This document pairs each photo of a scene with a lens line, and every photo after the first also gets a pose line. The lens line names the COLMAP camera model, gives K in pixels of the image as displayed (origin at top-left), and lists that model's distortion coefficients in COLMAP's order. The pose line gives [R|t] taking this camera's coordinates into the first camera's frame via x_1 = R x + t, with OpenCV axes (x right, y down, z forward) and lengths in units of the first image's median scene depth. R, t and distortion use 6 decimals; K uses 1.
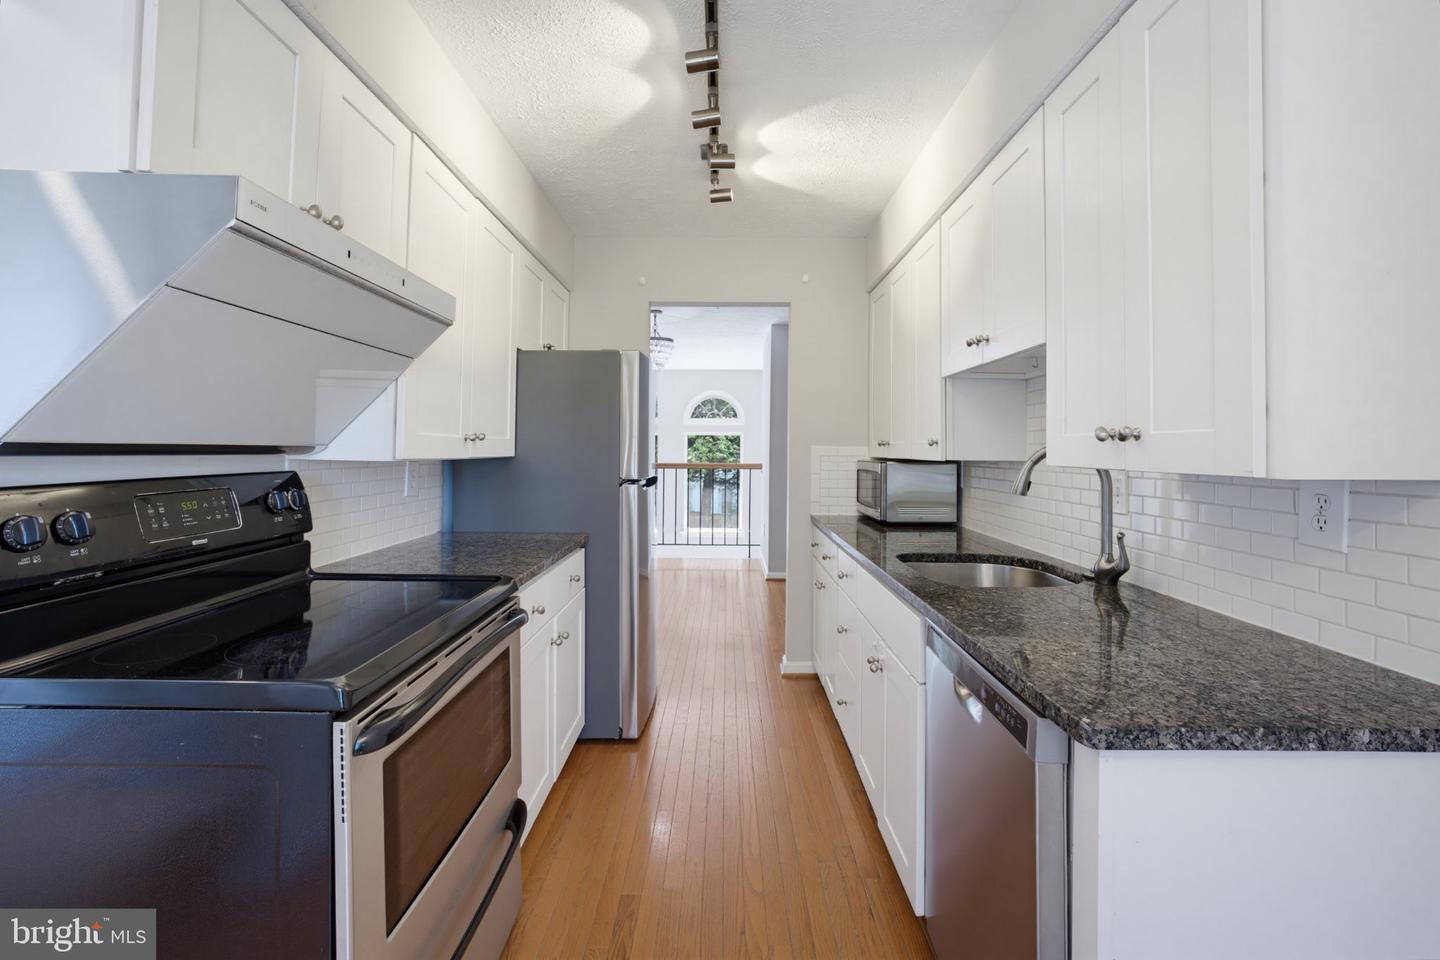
lens RADIAL K [[618.3, 0, 715.6], [0, 618.3, 469.7], [0, 0, 1]] dist [-0.001806, 0.000156]
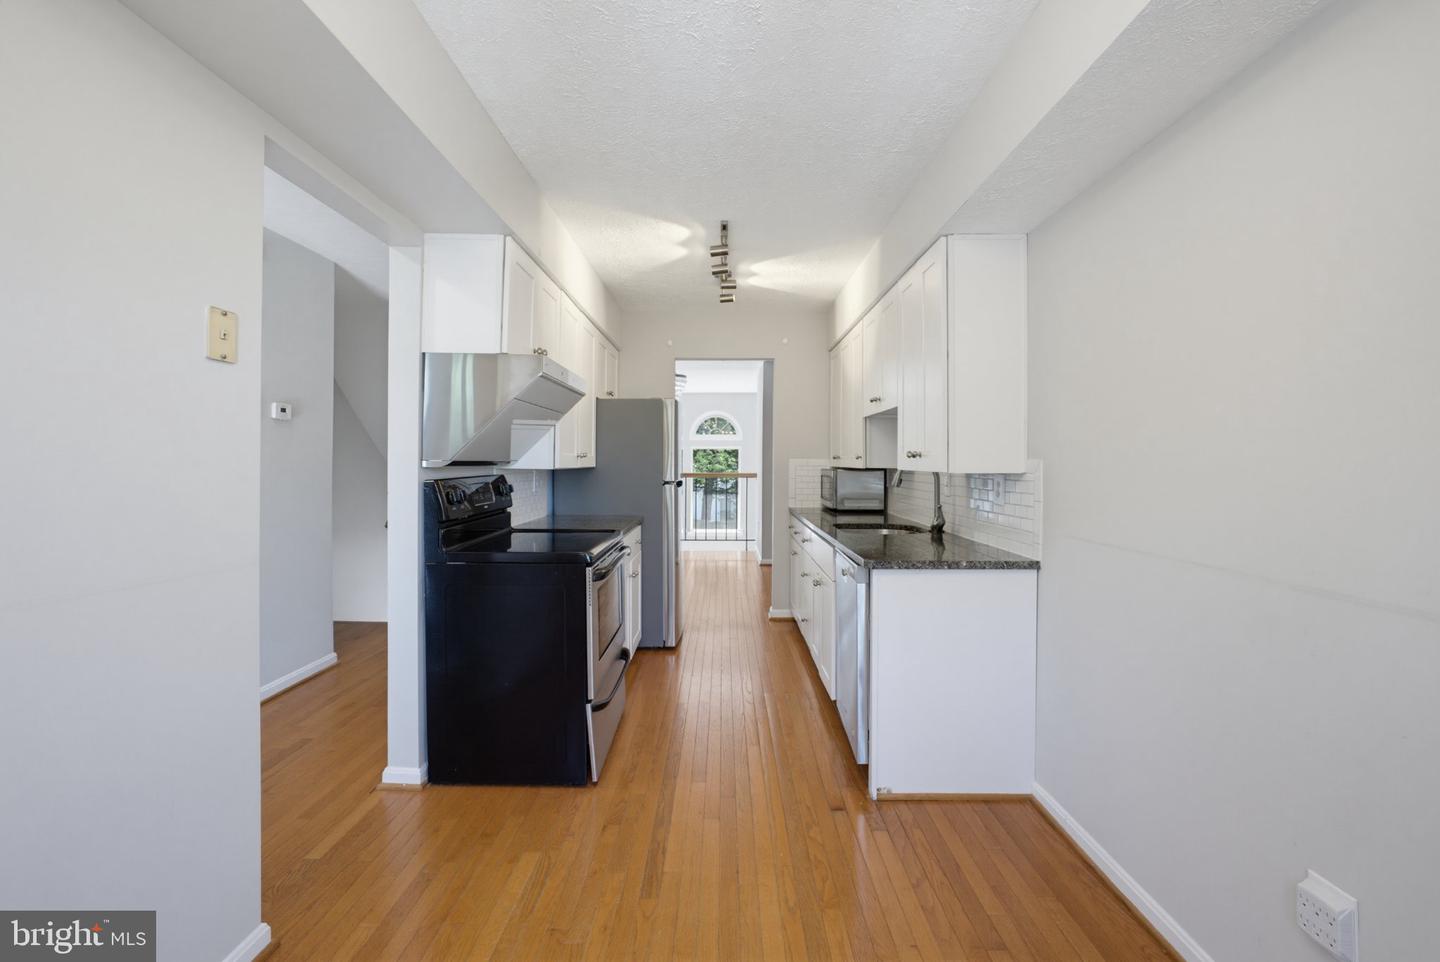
lens RADIAL K [[618.3, 0, 715.6], [0, 618.3, 470.7], [0, 0, 1]] dist [-0.001806, 0.000156]
pose [[0.999984, -0.003565, 0.004327, -0.025294], [0.003641, 0.999840, -0.017532, 0.014942], [-0.004264, 0.017547, 0.999837, -0.502518]]
